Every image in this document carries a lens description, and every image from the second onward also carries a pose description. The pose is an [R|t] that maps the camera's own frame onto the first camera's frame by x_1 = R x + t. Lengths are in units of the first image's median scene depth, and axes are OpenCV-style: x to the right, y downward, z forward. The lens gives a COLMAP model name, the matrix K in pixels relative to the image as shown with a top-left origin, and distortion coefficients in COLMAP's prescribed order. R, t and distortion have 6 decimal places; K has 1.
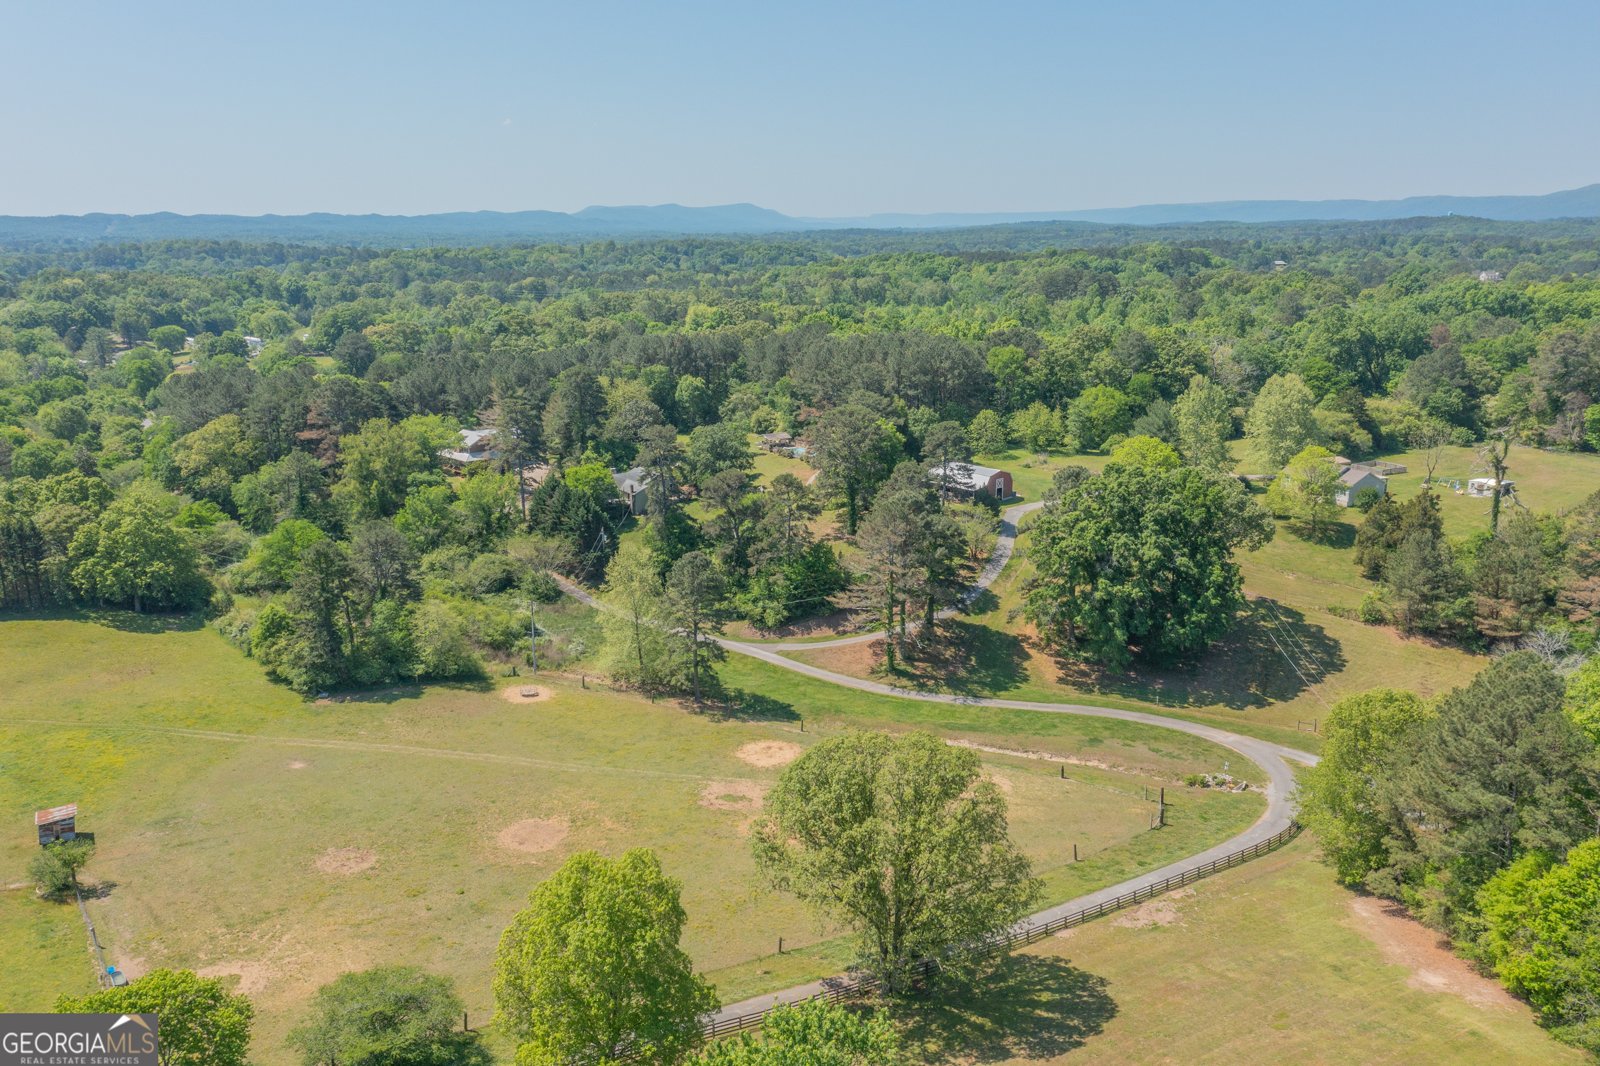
lens RADIAL K [[1261.3, 0, 796.5], [0, 1261.3, 522.3], [0, 0, 1]] dist [0.006323, 0.010042]
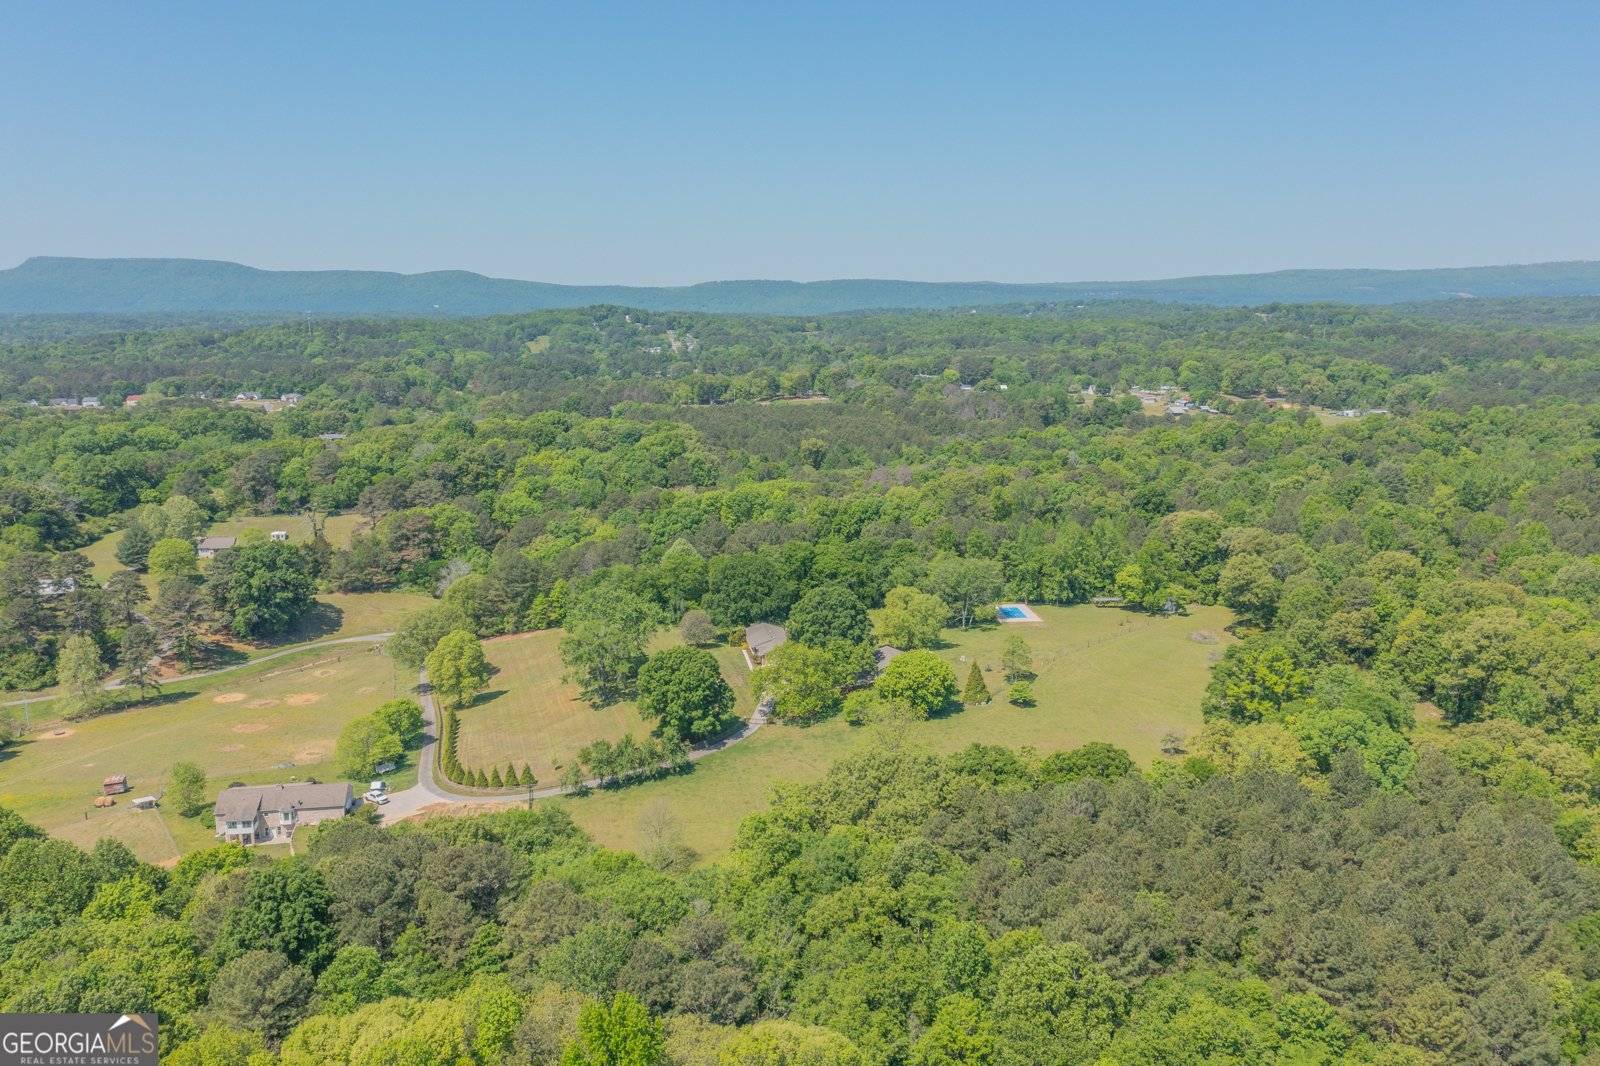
lens RADIAL K [[1261.3, 0, 798.8], [0, 1261.3, 532.6], [0, 0, 1]] dist [0.006323, 0.010042]
pose [[0.261311, -0.170356, 0.950103, -1.031773], [0.223629, 0.968207, 0.112096, -0.065611], [-0.938992, 0.183178, 0.291100, -0.334524]]
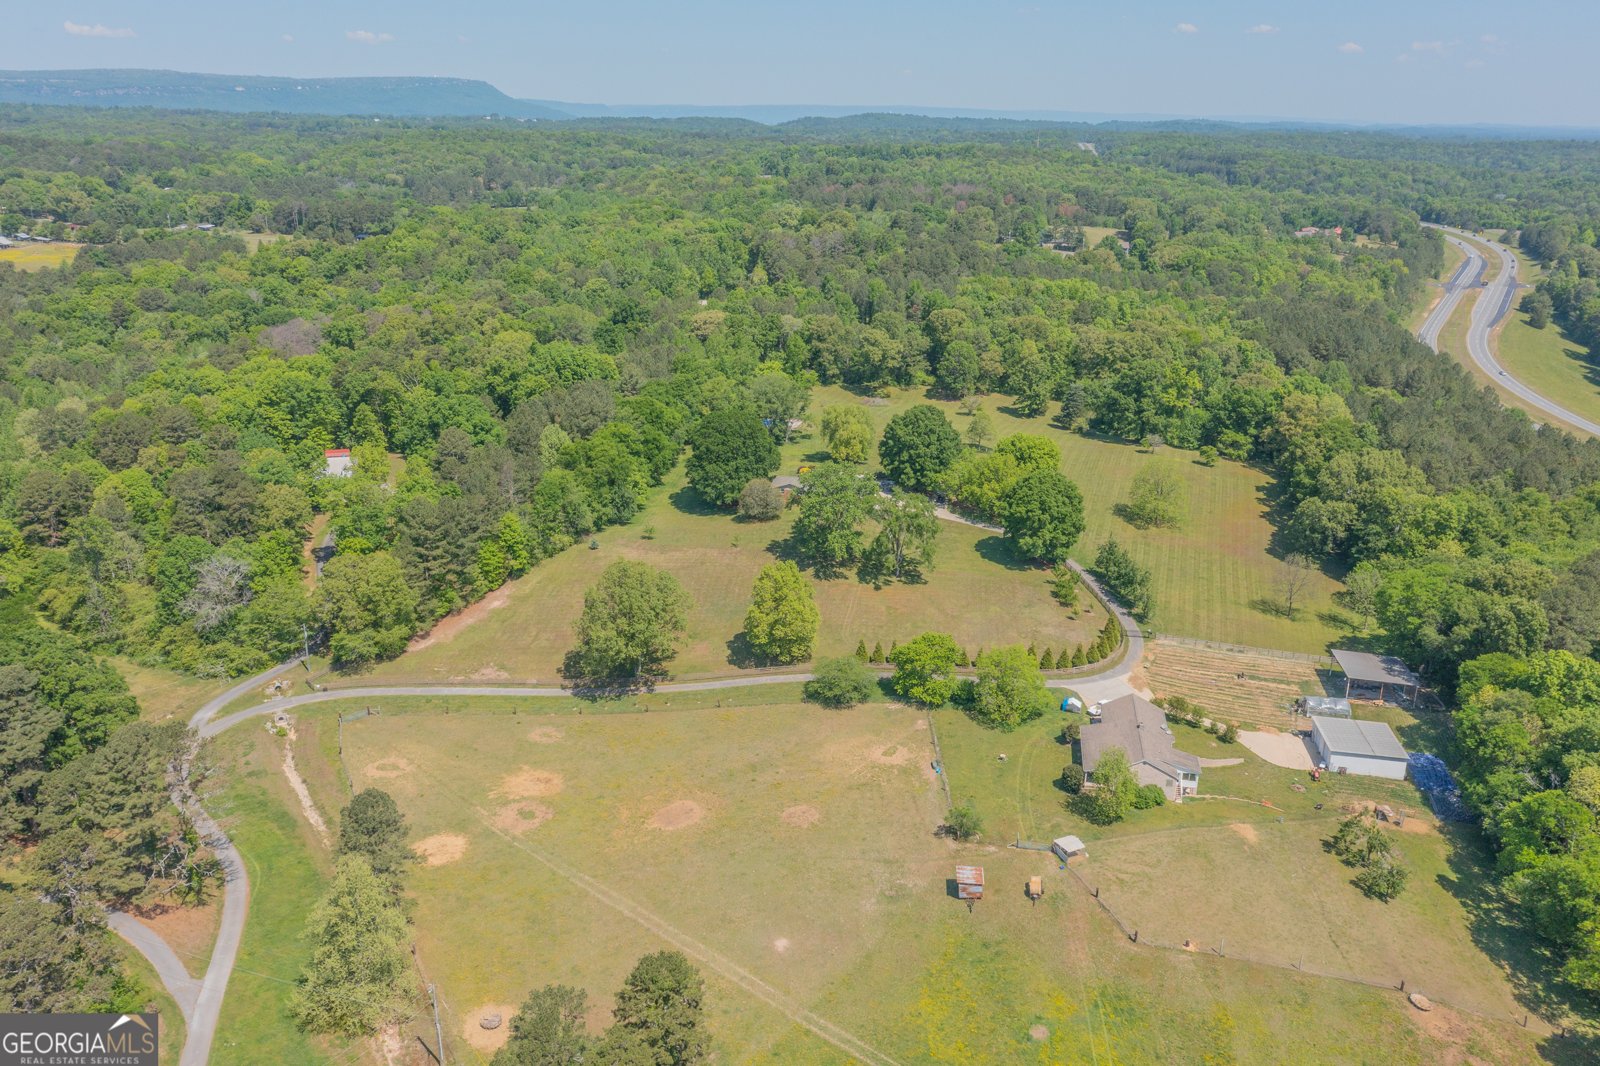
lens RADIAL K [[1261.3, 0, 795.6], [0, 1261.3, 531.7], [0, 0, 1]] dist [0.006323, 0.010042]
pose [[-0.821901, -0.186200, 0.538338, -0.515099], [0.119248, 0.867883, 0.482244, -0.354699], [-0.557008, 0.460552, -0.691110, 0.883256]]
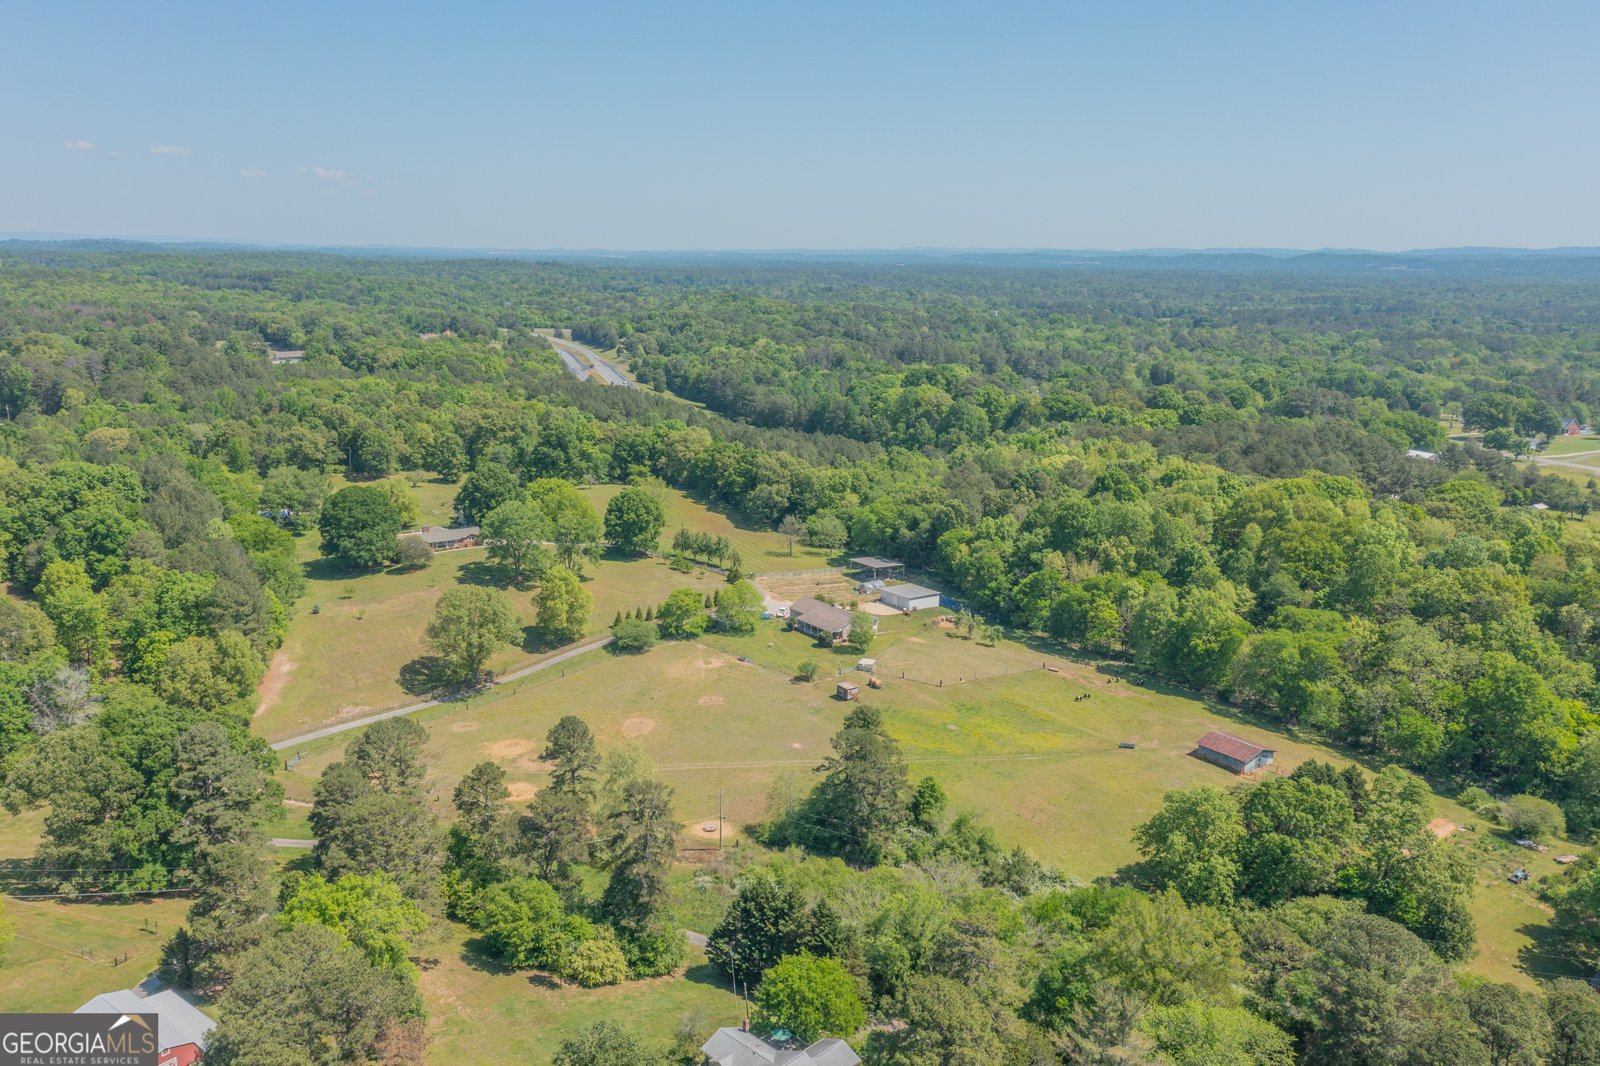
lens RADIAL K [[1261.3, 0, 797.6], [0, 1261.3, 532.9], [0, 0, 1]] dist [0.006323, 0.010042]
pose [[-0.982175, 0.030341, -0.185504, -0.046556], [-0.053671, 0.900533, 0.431463, -0.455693], [0.180143, 0.433728, -0.882852, 1.342009]]
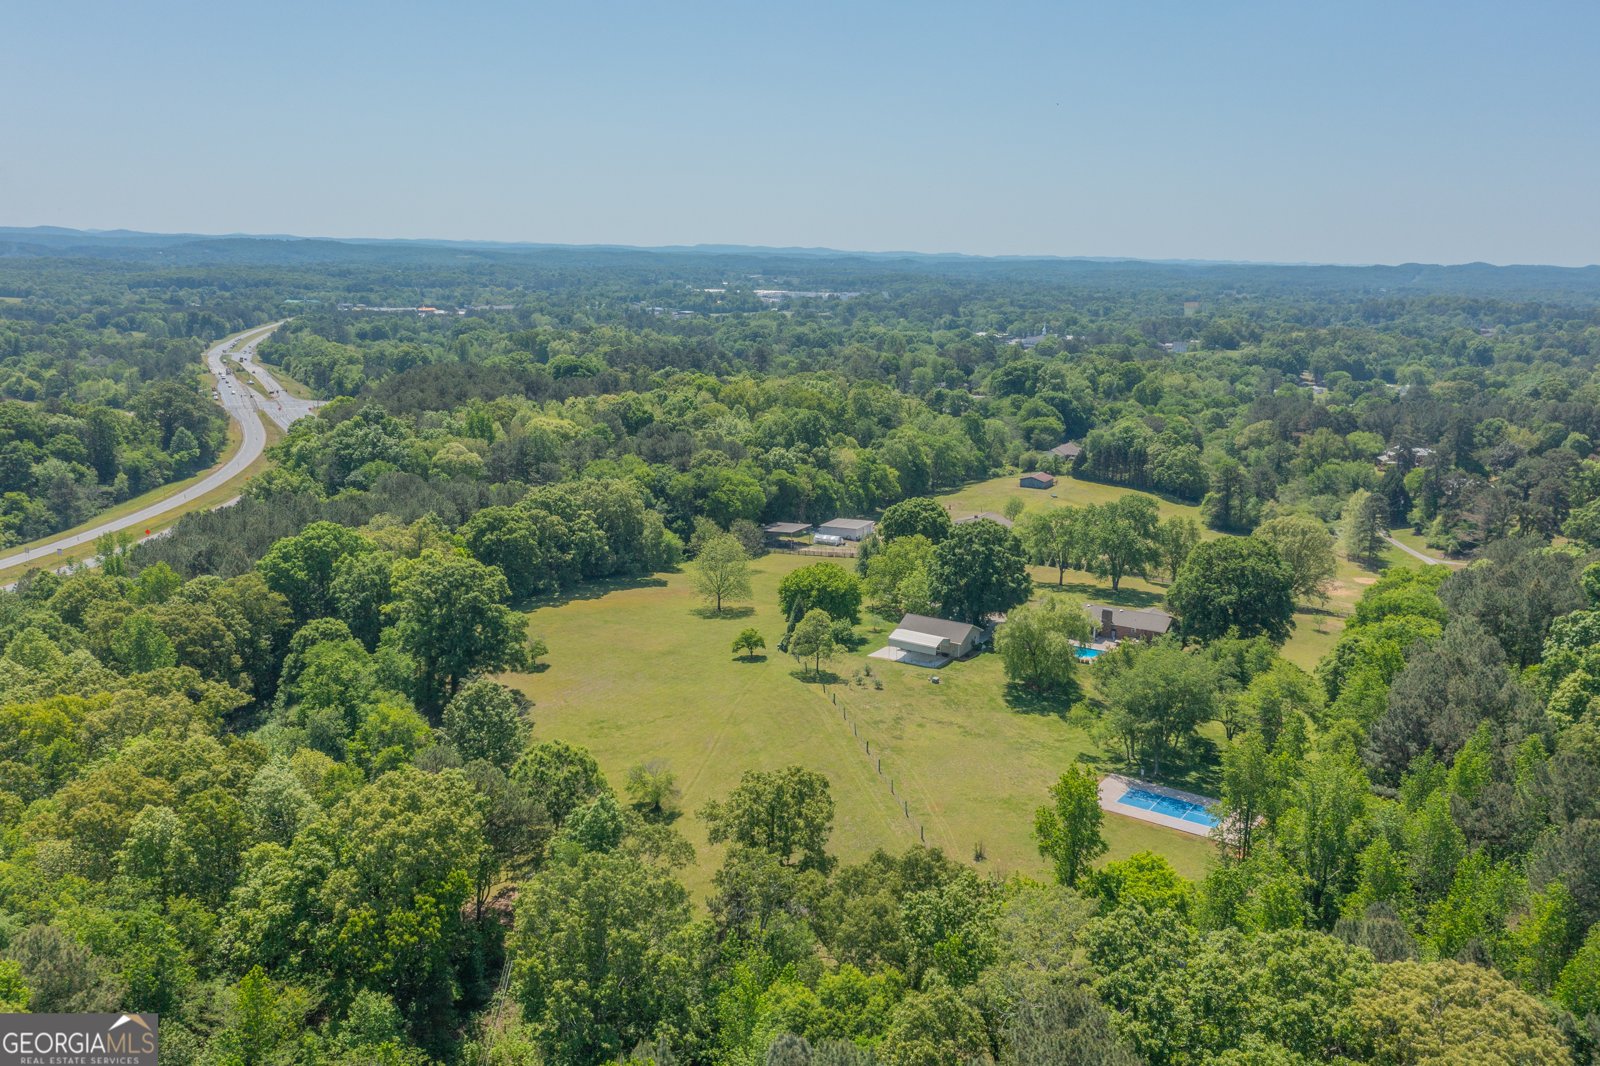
lens RADIAL K [[1261.3, 0, 794.1], [0, 1261.3, 532.8], [0, 0, 1]] dist [0.006323, 0.010042]
pose [[0.585666, 0.181609, -0.789945, 0.663676], [-0.203486, 0.976308, 0.073590, 0.084543], [0.784595, 0.117643, 0.608746, -0.675225]]
